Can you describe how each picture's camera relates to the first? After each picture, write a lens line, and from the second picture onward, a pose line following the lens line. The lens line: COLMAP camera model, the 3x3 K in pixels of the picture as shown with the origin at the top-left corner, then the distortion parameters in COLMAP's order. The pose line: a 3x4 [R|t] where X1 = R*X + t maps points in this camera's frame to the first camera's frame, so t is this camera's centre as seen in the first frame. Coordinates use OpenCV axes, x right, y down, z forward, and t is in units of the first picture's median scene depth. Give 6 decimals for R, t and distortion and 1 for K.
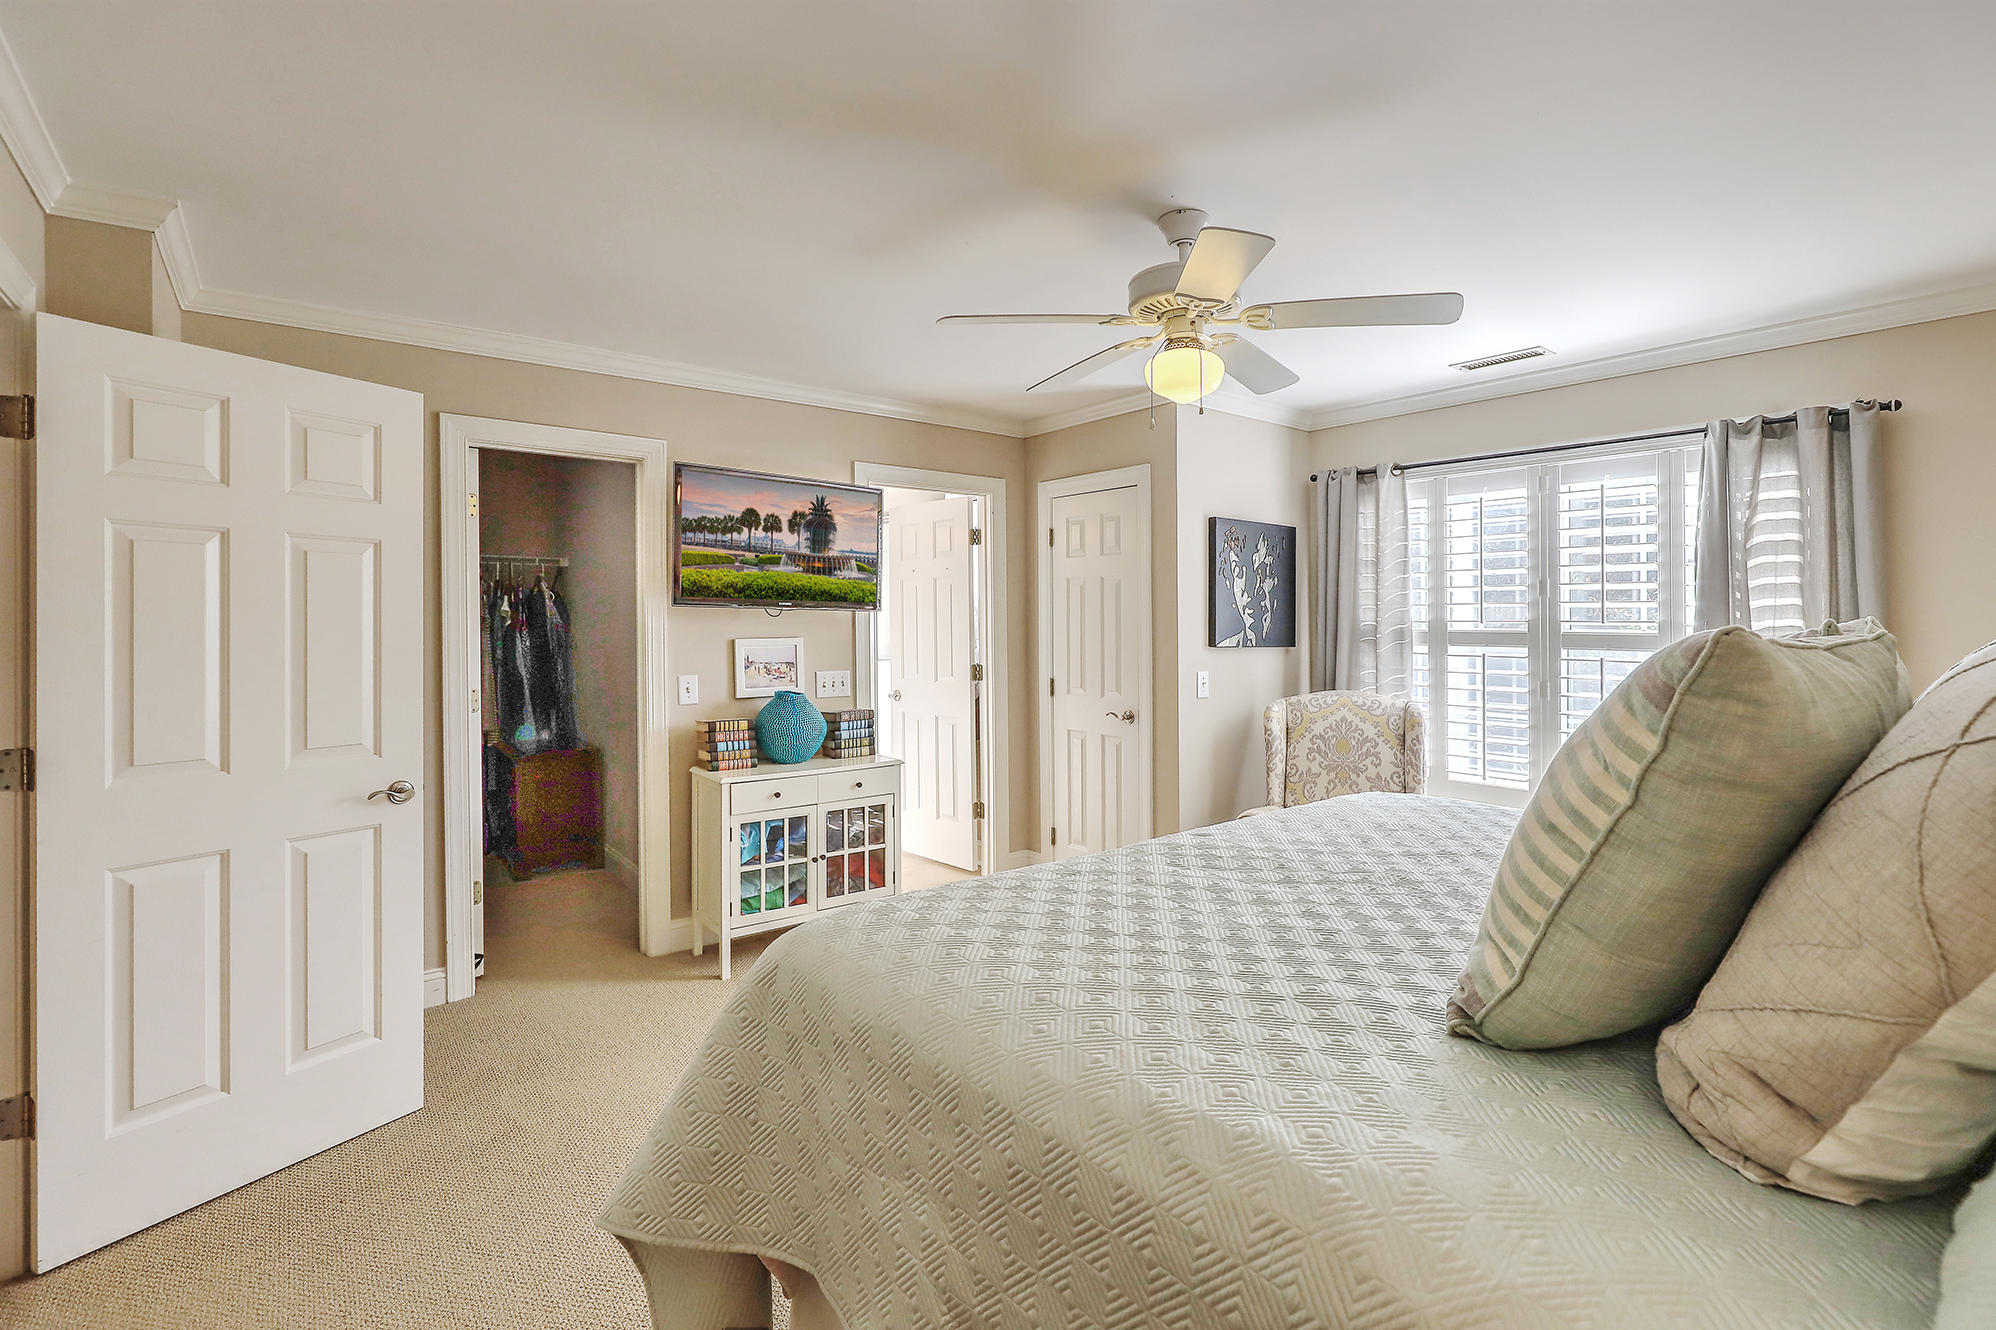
lens RADIAL K [[890.9, 0, 1056.4], [0, 890.9, 626.3], [0, 0, 1]] dist [0.000330, 0.000048]
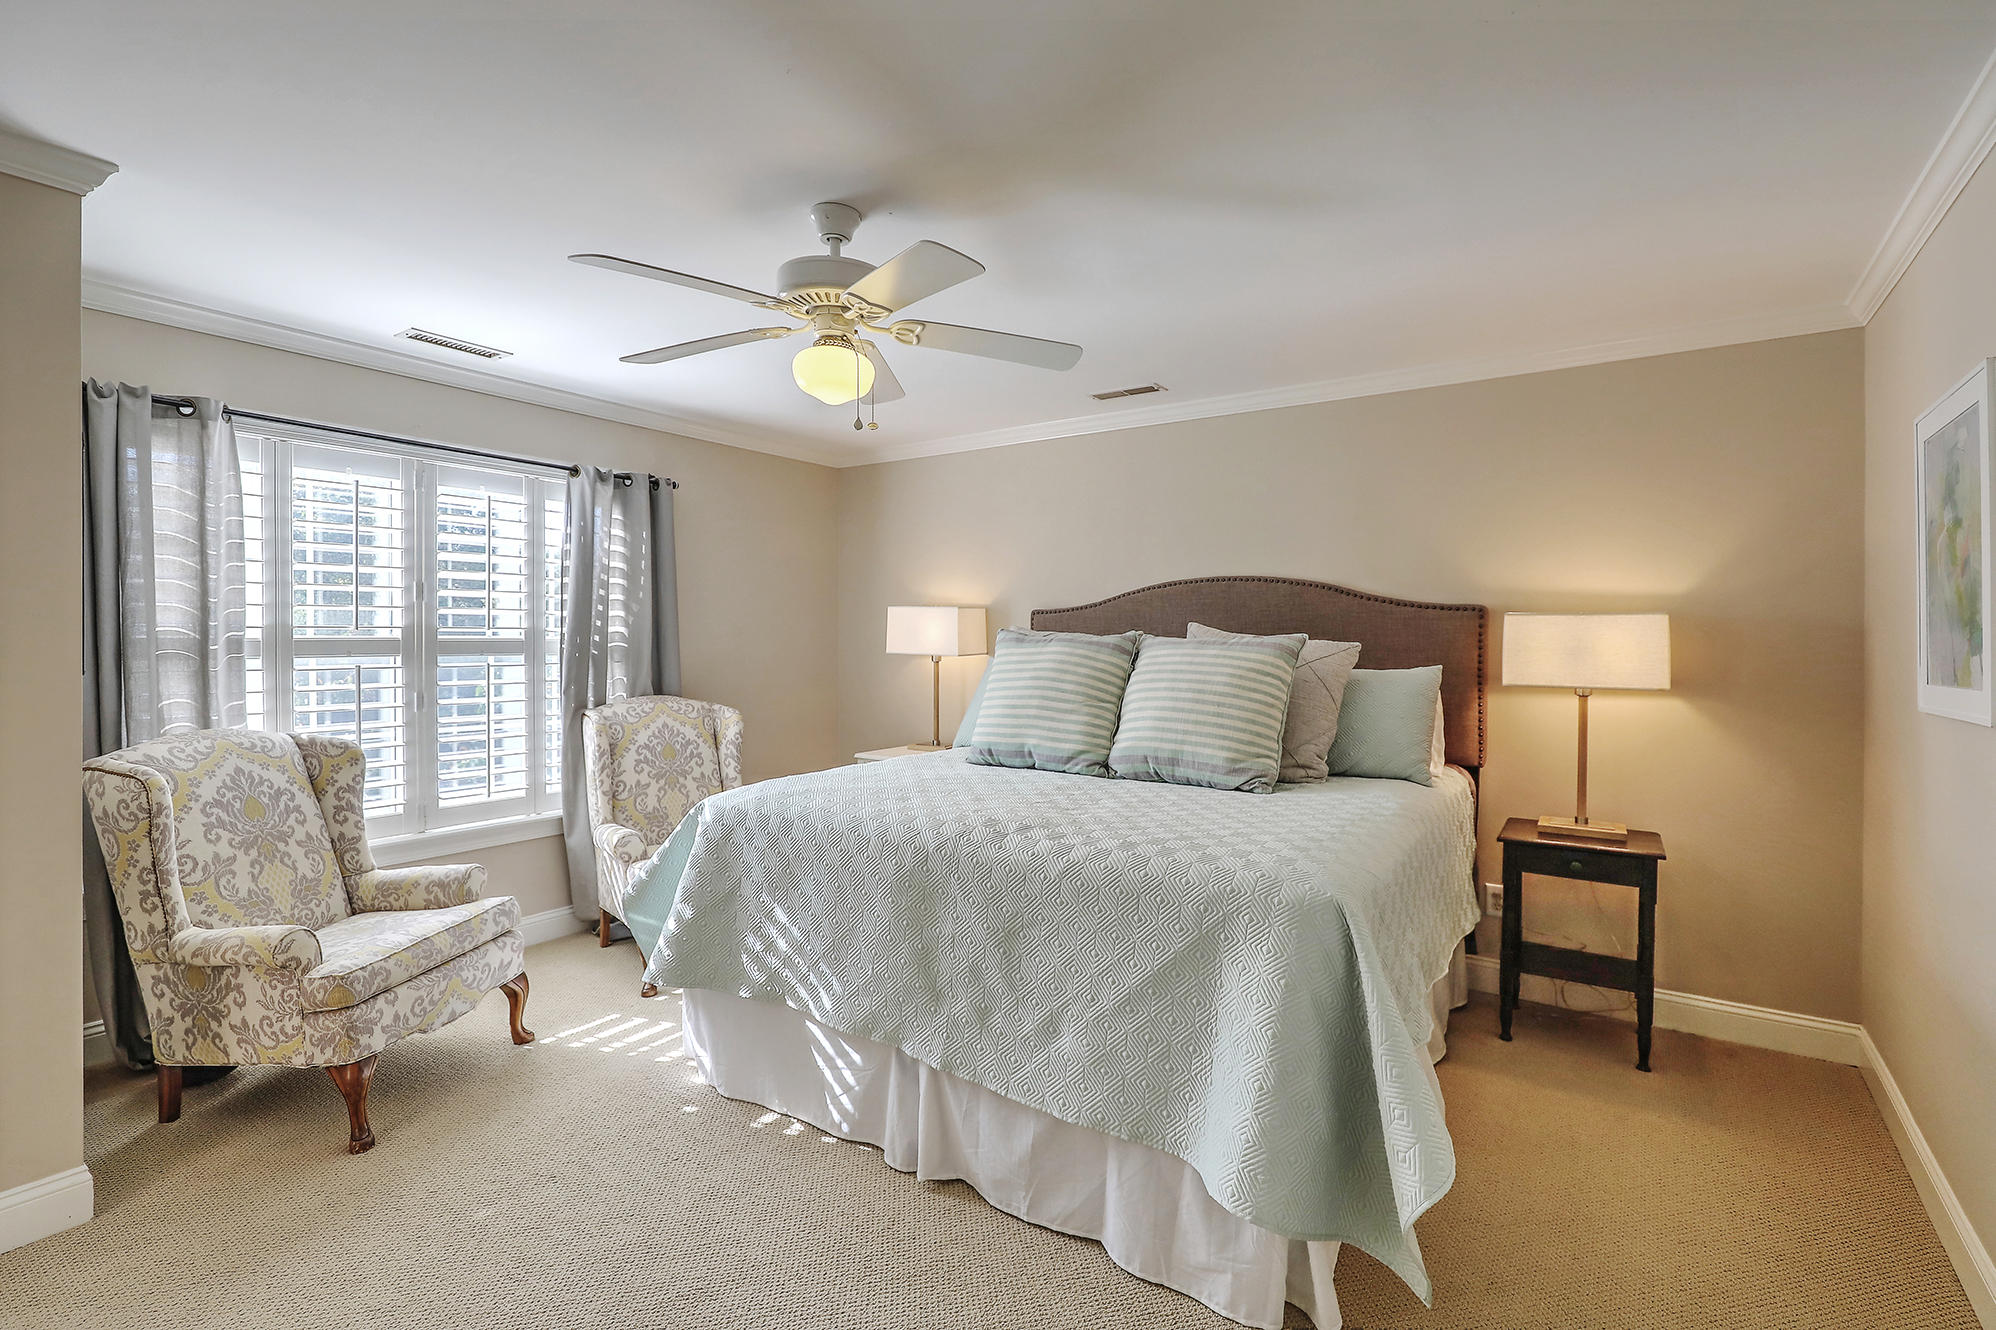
lens RADIAL K [[915.4, 0, 1003.6], [0, 915.4, 633.0], [0, 0, 1]] dist [-0.000143, -0.000016]
pose [[-0.270287, -0.001394, 0.962779, -0.541978], [0.006478, 0.999974, 0.003266, 0.001246], [-0.962758, 0.007119, -0.270271, 0.671487]]
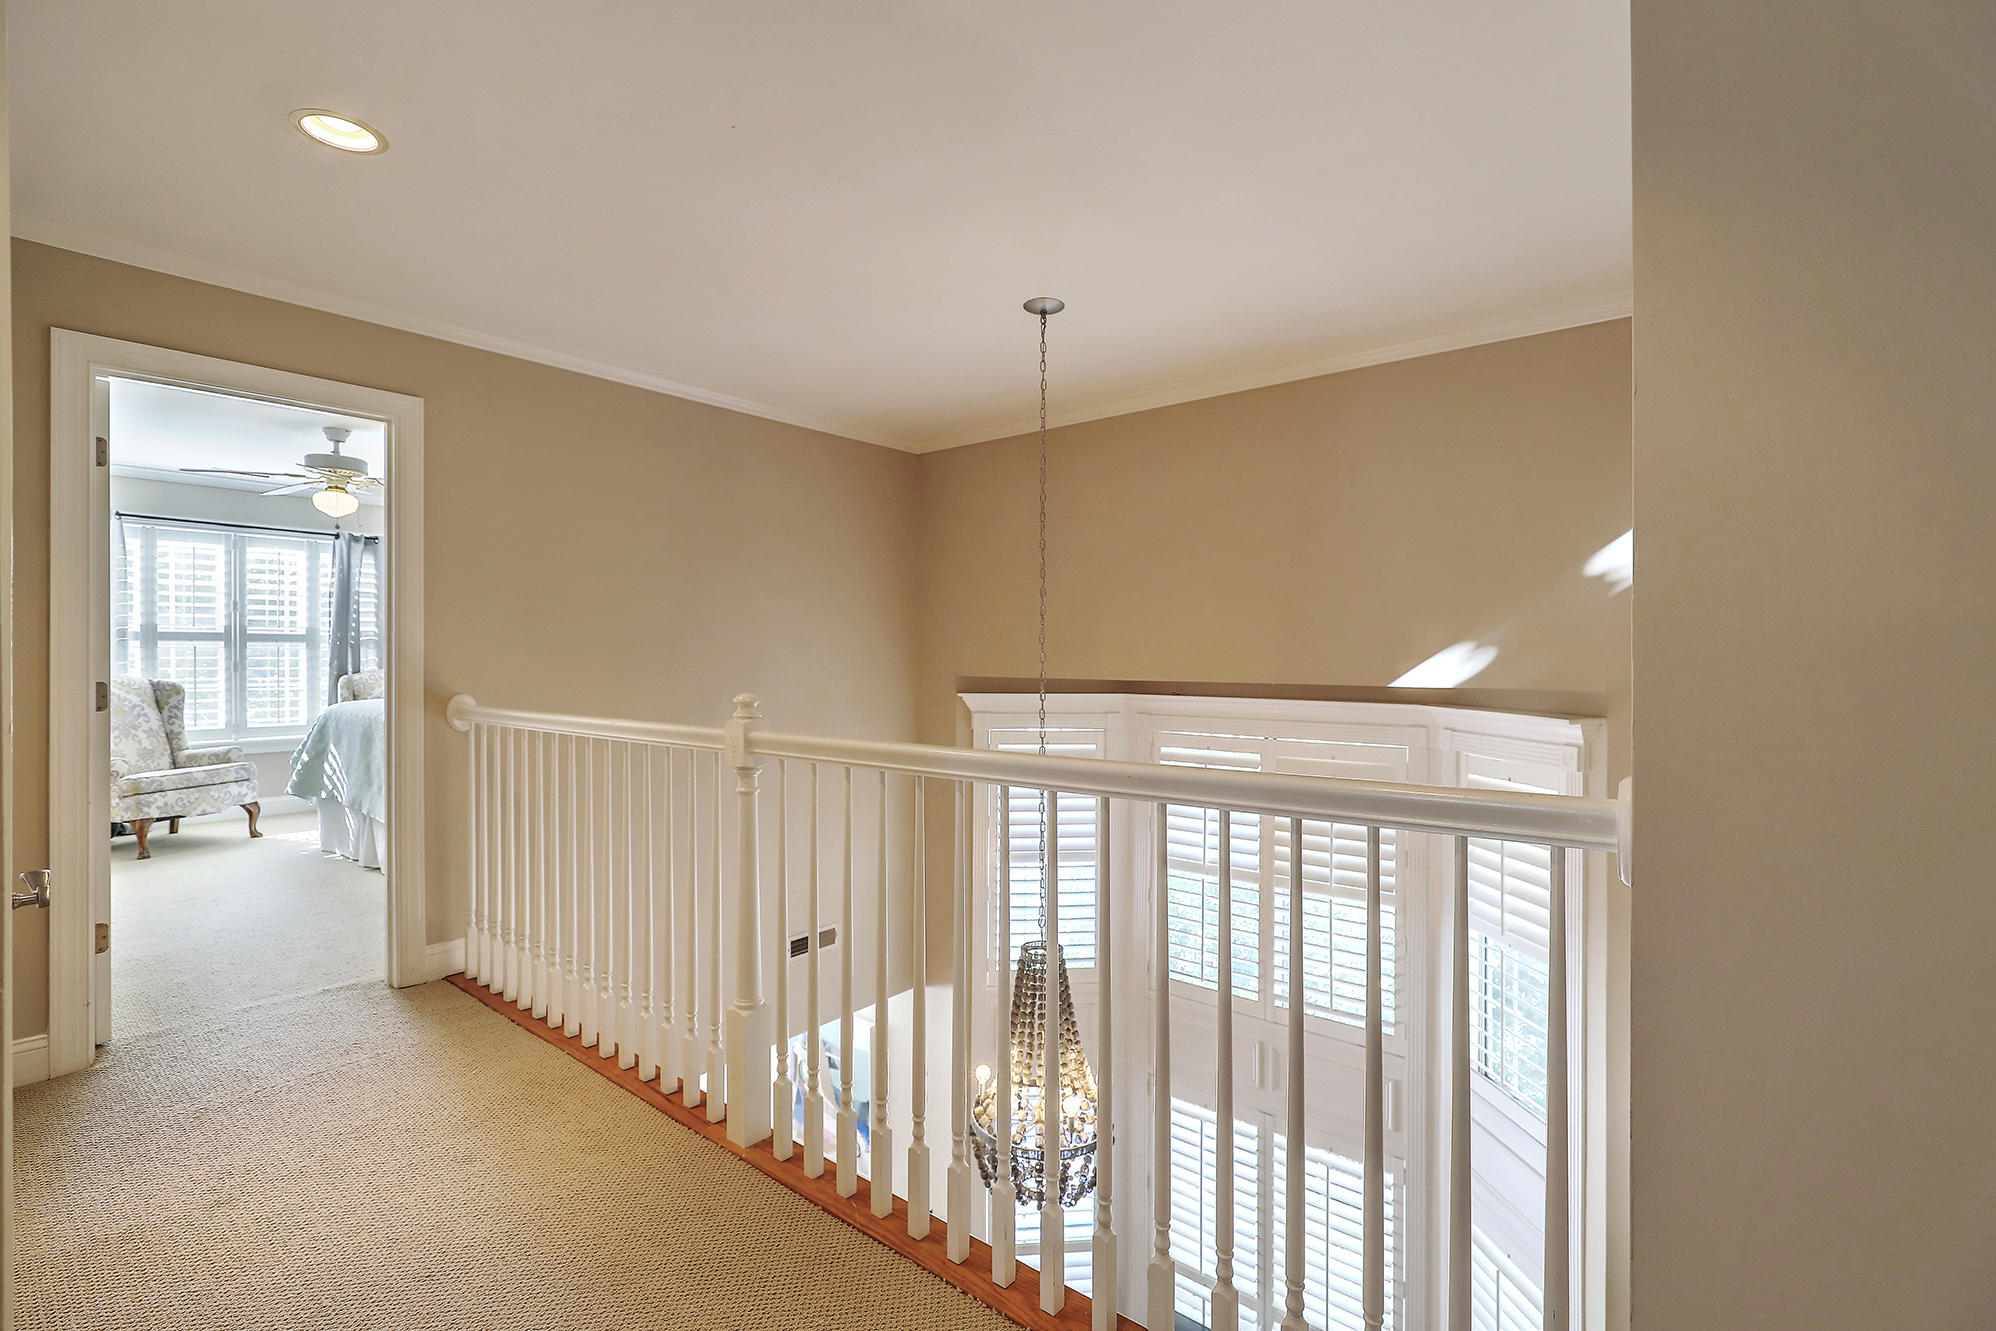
lens RADIAL K [[914.7, 0, 995.1], [0, 914.7, 654.9], [0, 0, 1]] dist [-0.000493, -0.000022]
pose [[-0.185299, -0.001478, 0.982681, -1.423634], [0.008407, 0.999960, 0.003090, 0.055641], [-0.982646, 0.008834, -0.185279, -0.092735]]
